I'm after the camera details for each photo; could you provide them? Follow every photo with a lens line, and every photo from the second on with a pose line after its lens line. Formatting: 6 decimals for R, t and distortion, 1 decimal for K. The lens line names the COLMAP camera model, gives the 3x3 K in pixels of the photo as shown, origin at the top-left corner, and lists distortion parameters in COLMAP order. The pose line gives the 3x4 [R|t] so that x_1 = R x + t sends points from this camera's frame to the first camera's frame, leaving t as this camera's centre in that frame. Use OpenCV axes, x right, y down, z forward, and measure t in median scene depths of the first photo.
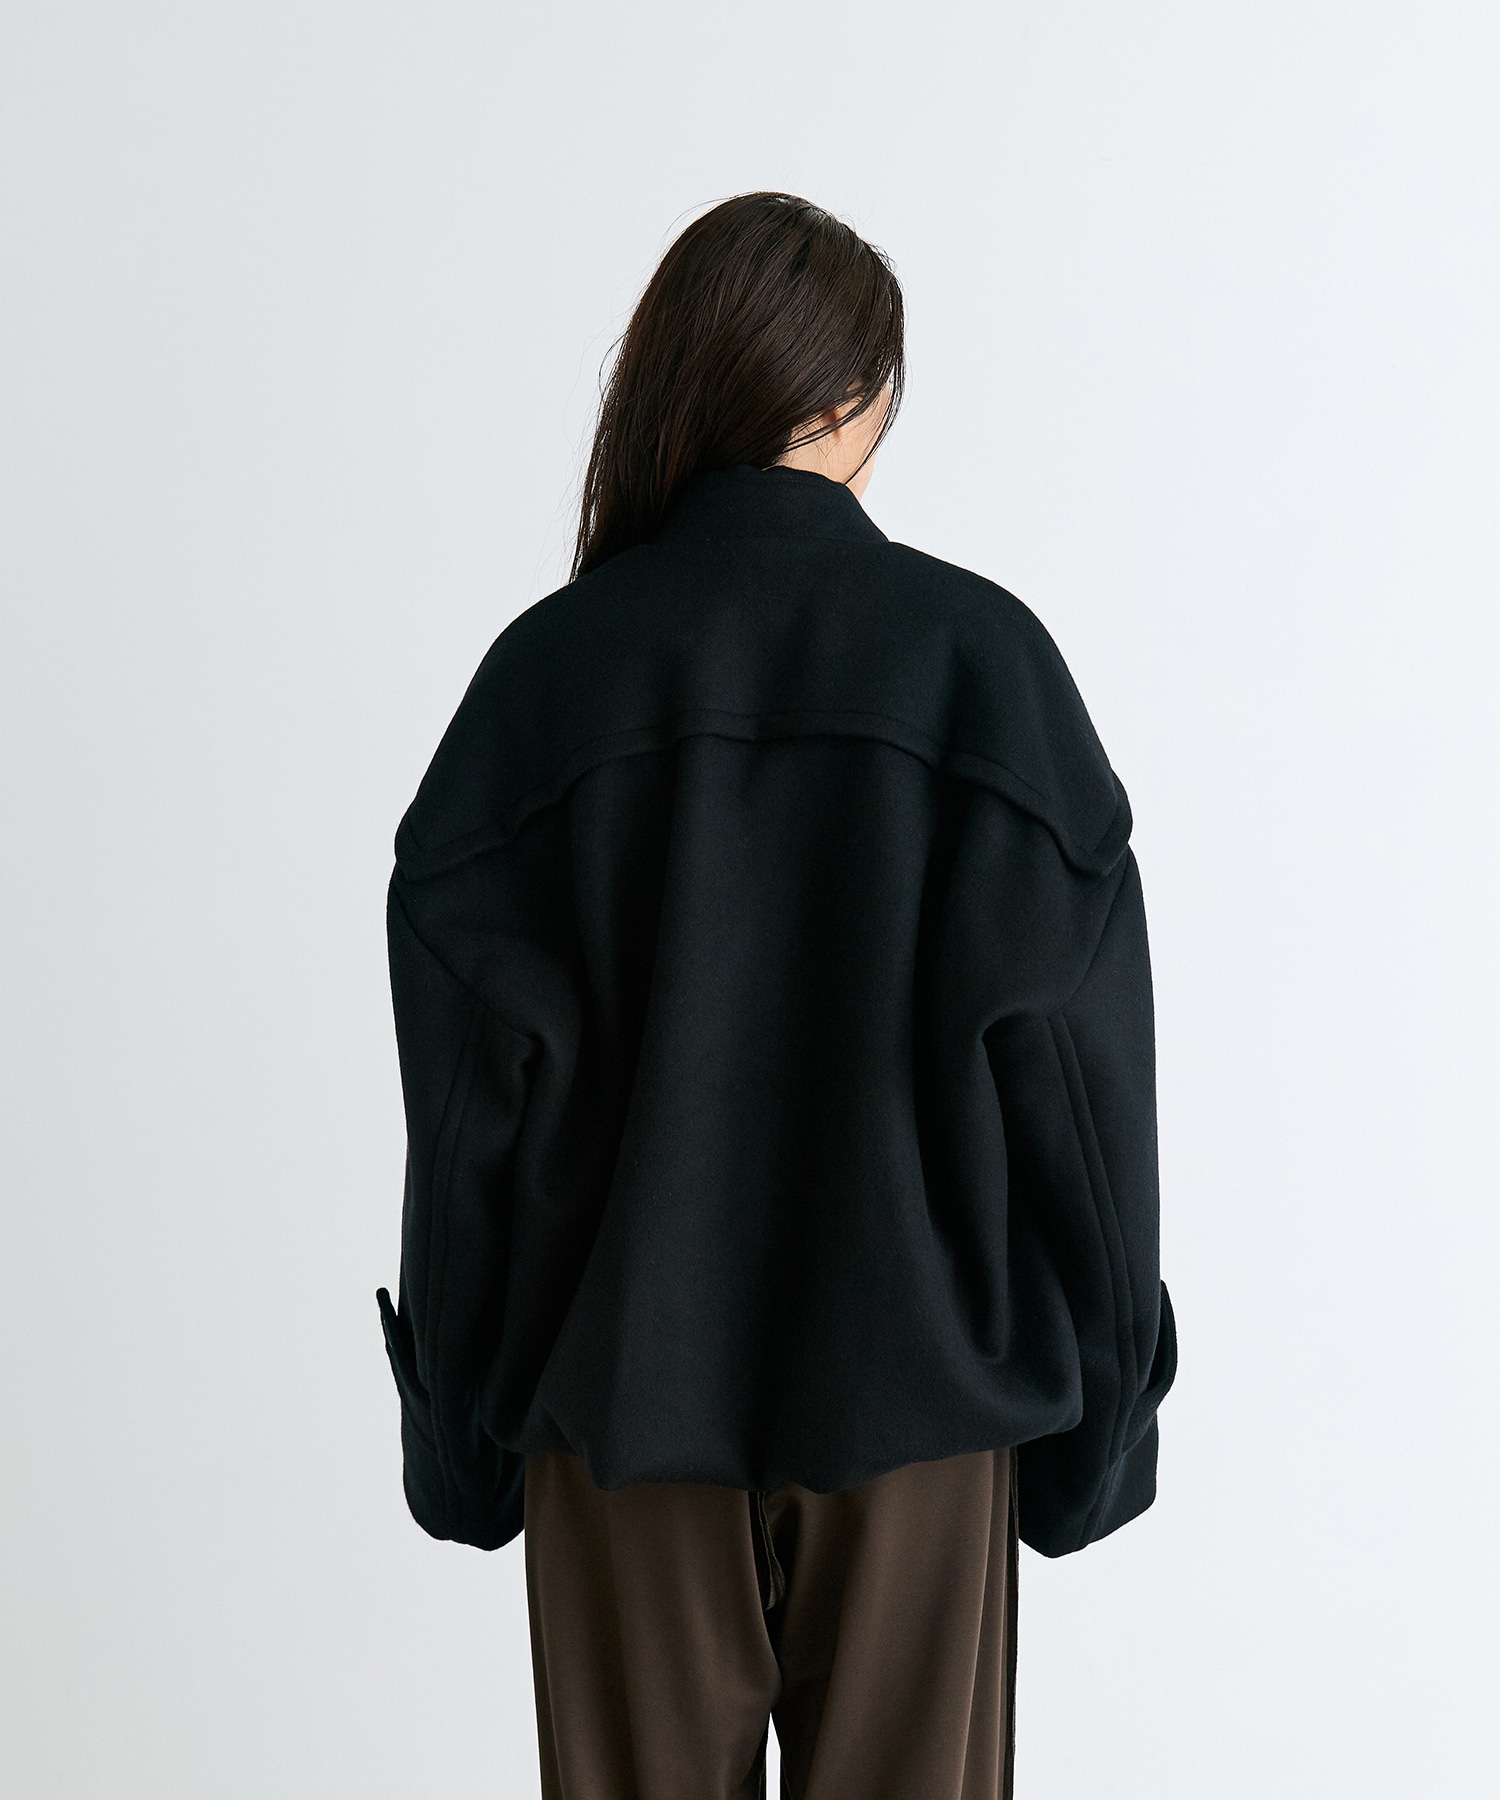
lens RADIAL K [[3766.6, 0, 754.2], [0, 3766.6, 909.6], [0, 0, 1]] dist [0.212615, 0.000000]
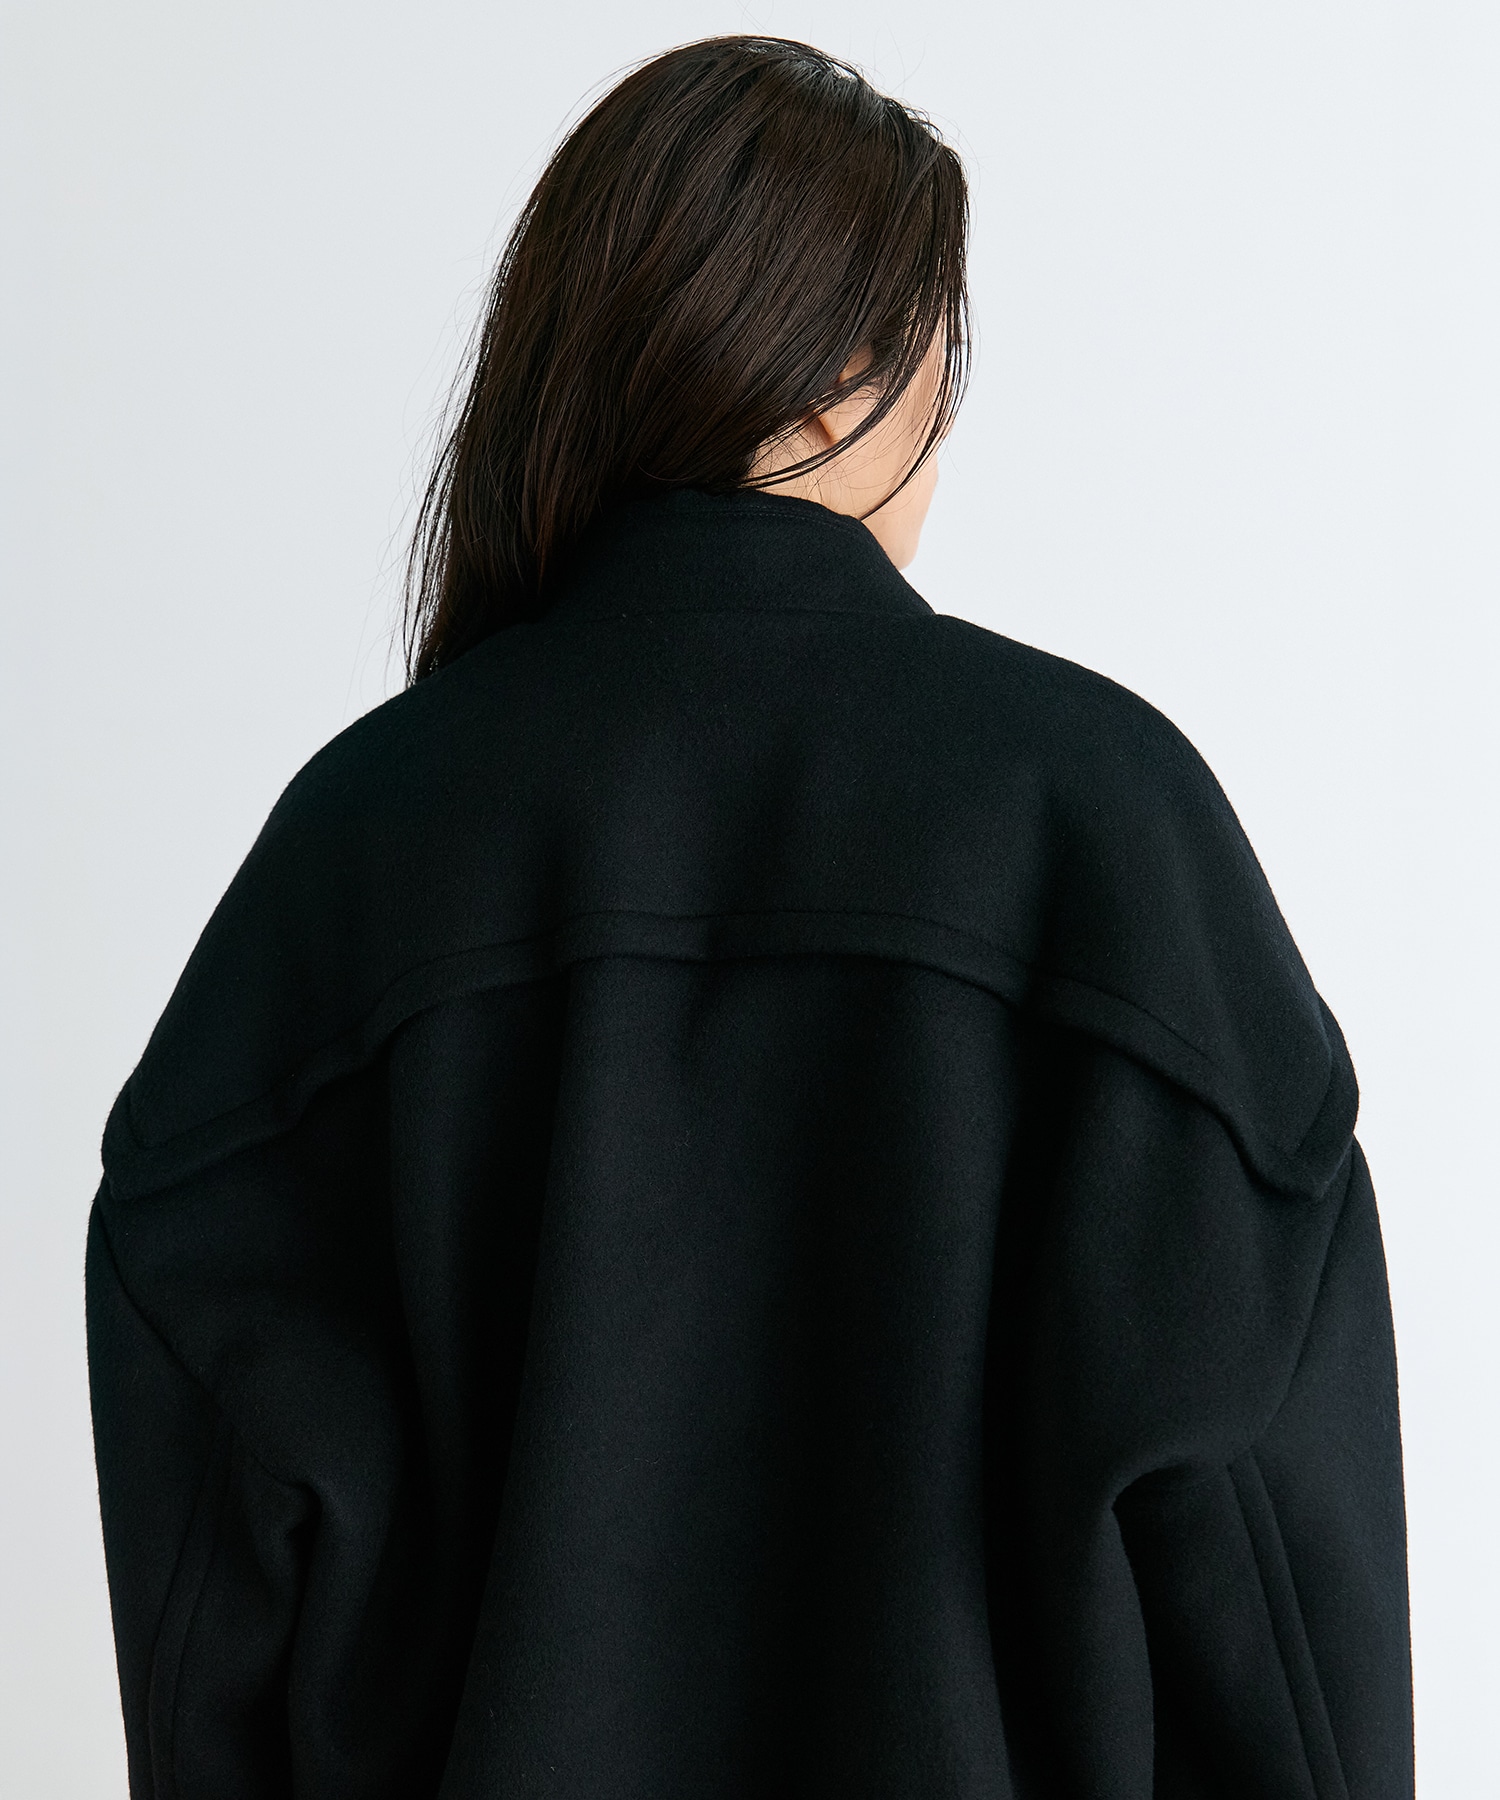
lens RADIAL K [[3766.6, 0, 744.0], [0, 3766.6, 894.2], [0, 0, 1]] dist [0.212615, 0.000000]
pose [[0.999781, -0.009893, -0.018430, 0.017279], [0.009475, 0.999699, -0.022637, -0.042179], [0.018648, 0.022458, 0.999574, 0.425505]]
